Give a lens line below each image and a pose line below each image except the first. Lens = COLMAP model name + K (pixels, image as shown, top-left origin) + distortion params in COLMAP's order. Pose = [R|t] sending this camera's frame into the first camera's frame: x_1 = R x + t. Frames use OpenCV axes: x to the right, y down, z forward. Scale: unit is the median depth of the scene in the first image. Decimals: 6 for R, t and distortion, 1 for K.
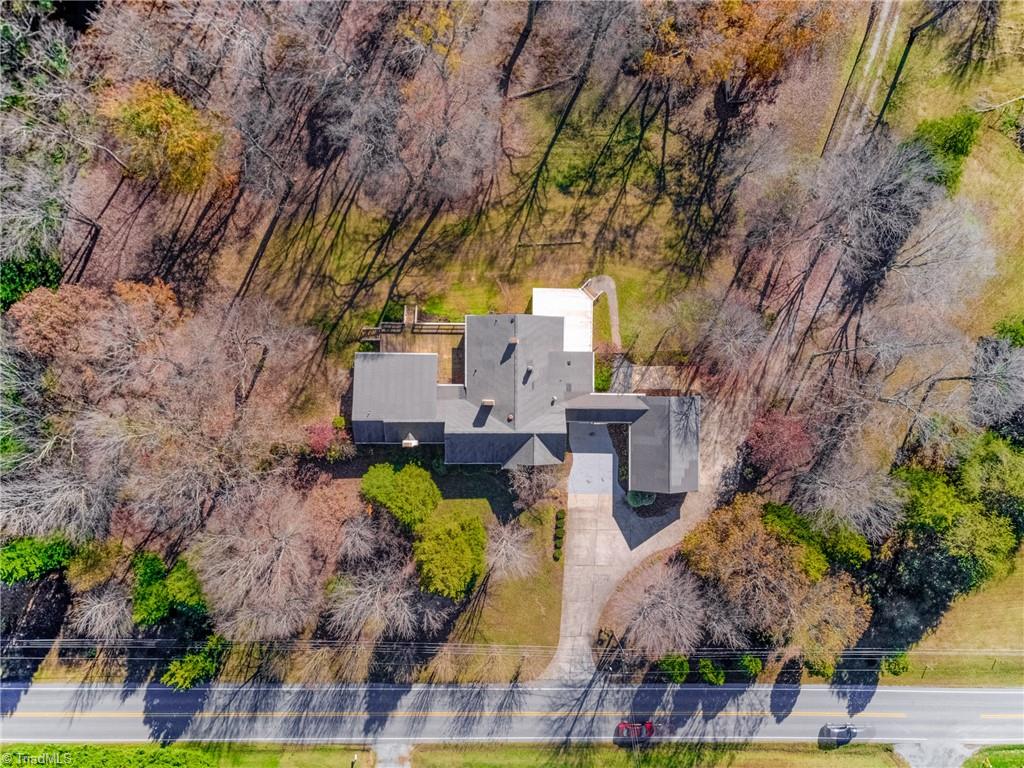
lens RADIAL K [[774.8, 0, 502.6], [0, 774.8, 385.1], [0, 0, 1]] dist [0.016955, -0.003472]
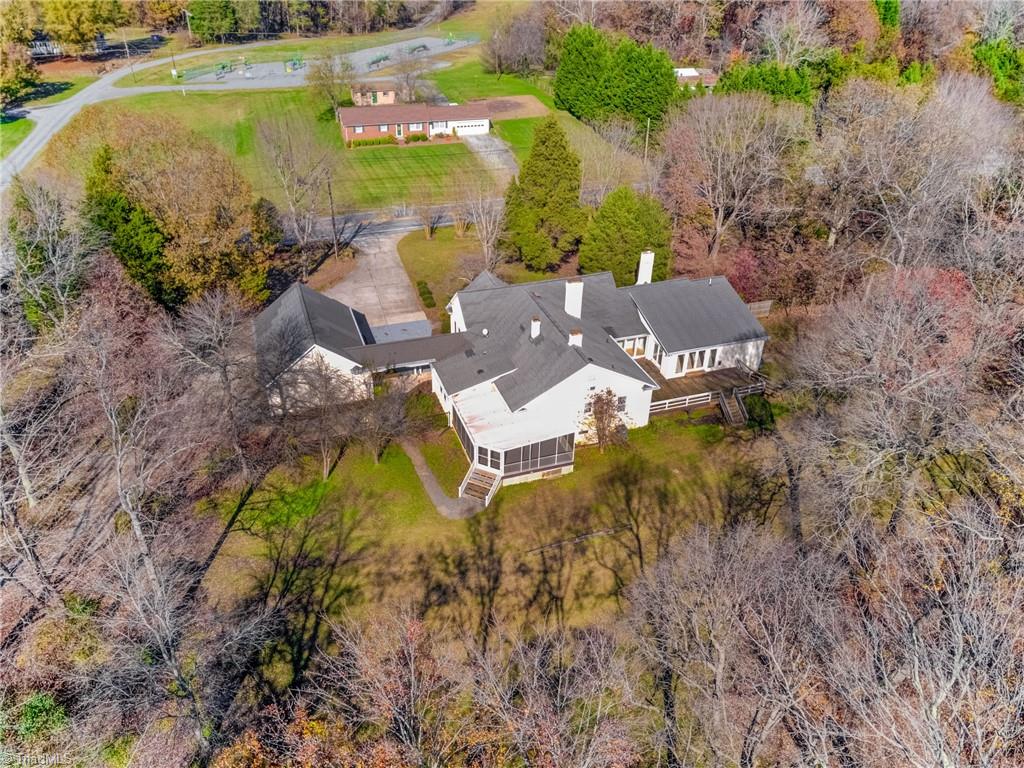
lens RADIAL K [[781.1, 0, 506.9], [0, 781.1, 364.0], [0, 0, 1]] dist [0.054204, -0.001115]
pose [[-0.942588, 0.149695, -0.298529, 0.247135], [-0.332496, -0.504200, 0.797012, -0.526954], [-0.031209, 0.850514, 0.525026, 0.619292]]
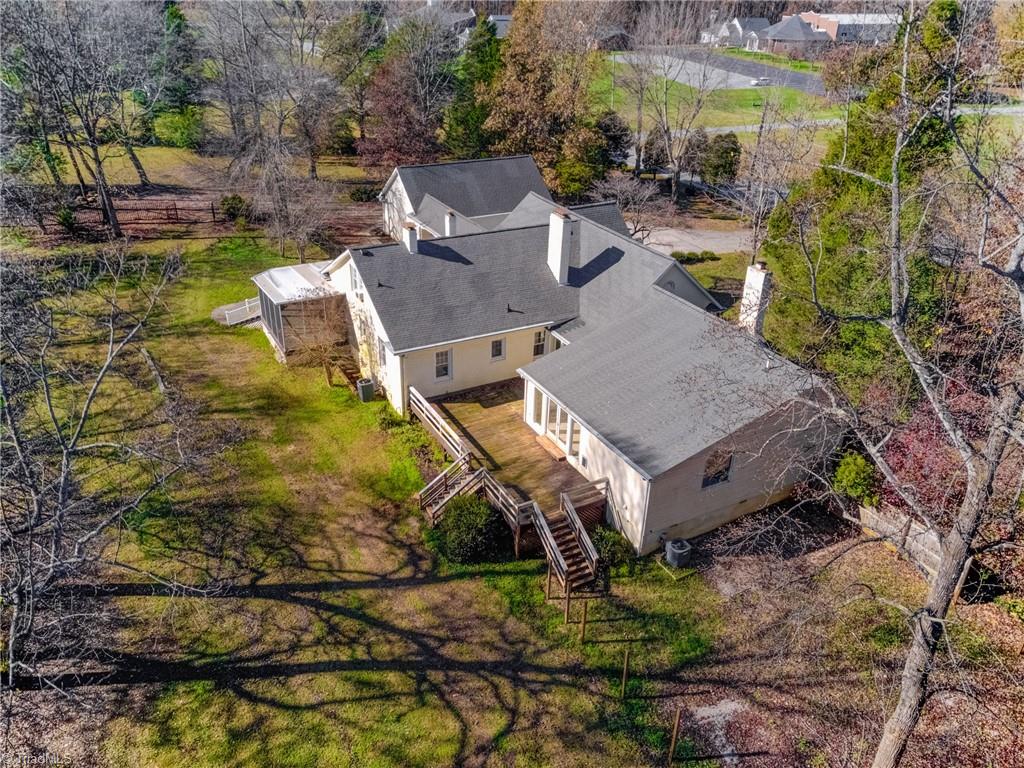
lens RADIAL K [[809.2, 0, 512.0], [0, 809.2, 384.0], [0, 0, 1]] dist [0.012466, 0.002599]
pose [[-0.480865, -0.426259, 0.766206, -0.368296], [0.876591, -0.214862, 0.430608, -0.203974], [-0.018922, 0.878713, 0.476975, 0.784121]]
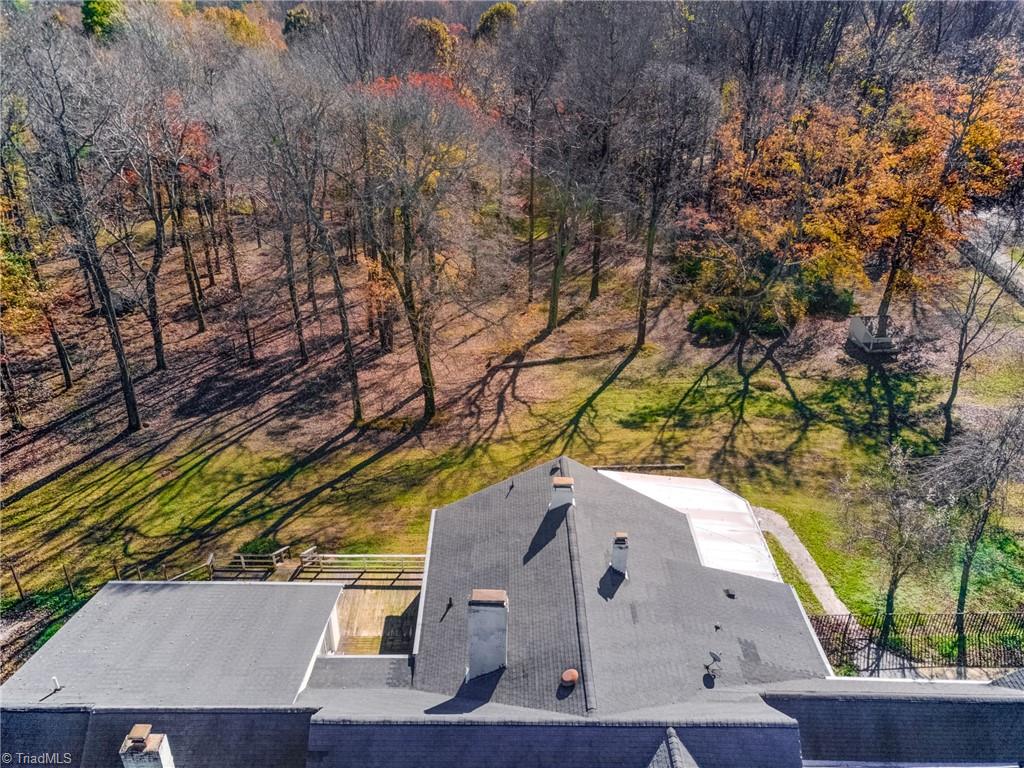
lens RADIAL K [[774.8, 0, 502.6], [0, 774.8, 385.1], [0, 0, 1]] dist [0.016955, -0.003472]
pose [[0.999990, -0.001472, 0.004228, -0.012791], [0.004424, 0.469213, -0.883074, 0.214965], [-0.000684, 0.883084, 0.469215, 0.725107]]
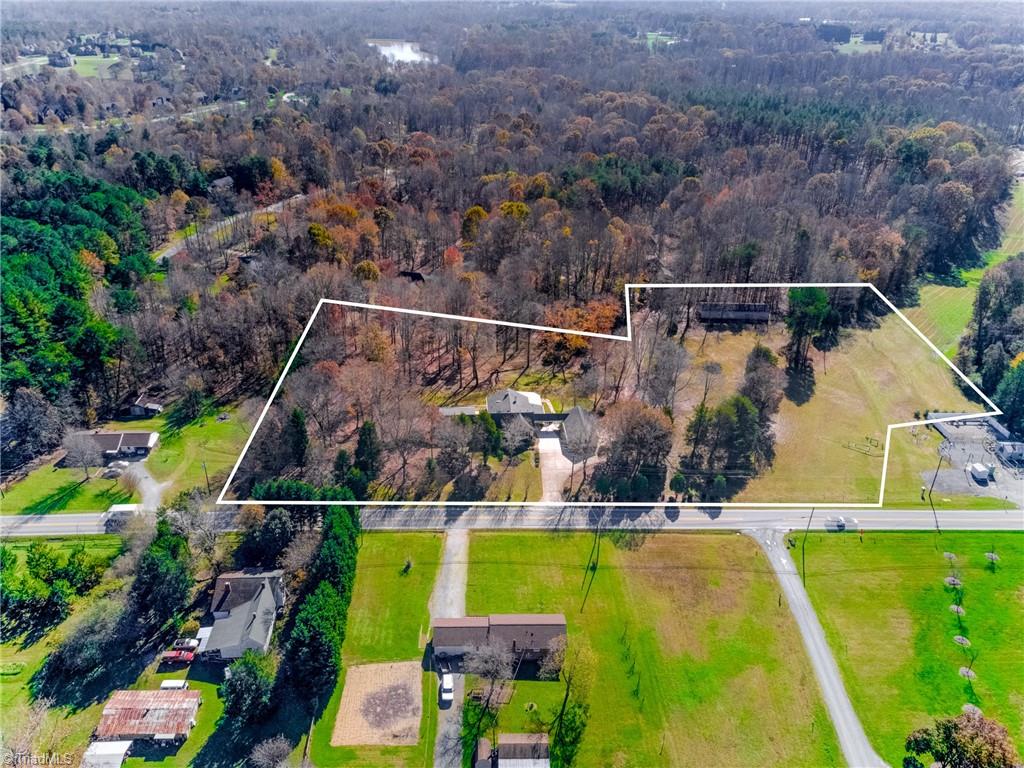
lens RADIAL K [[774.8, 0, 502.6], [0, 774.8, 385.1], [0, 0, 1]] dist [0.016955, -0.003472]
pose [[0.997336, -0.027694, 0.067486, -0.151364], [0.072558, 0.472071, -0.878569, 1.895224], [-0.007527, 0.881125, 0.472823, -0.152612]]
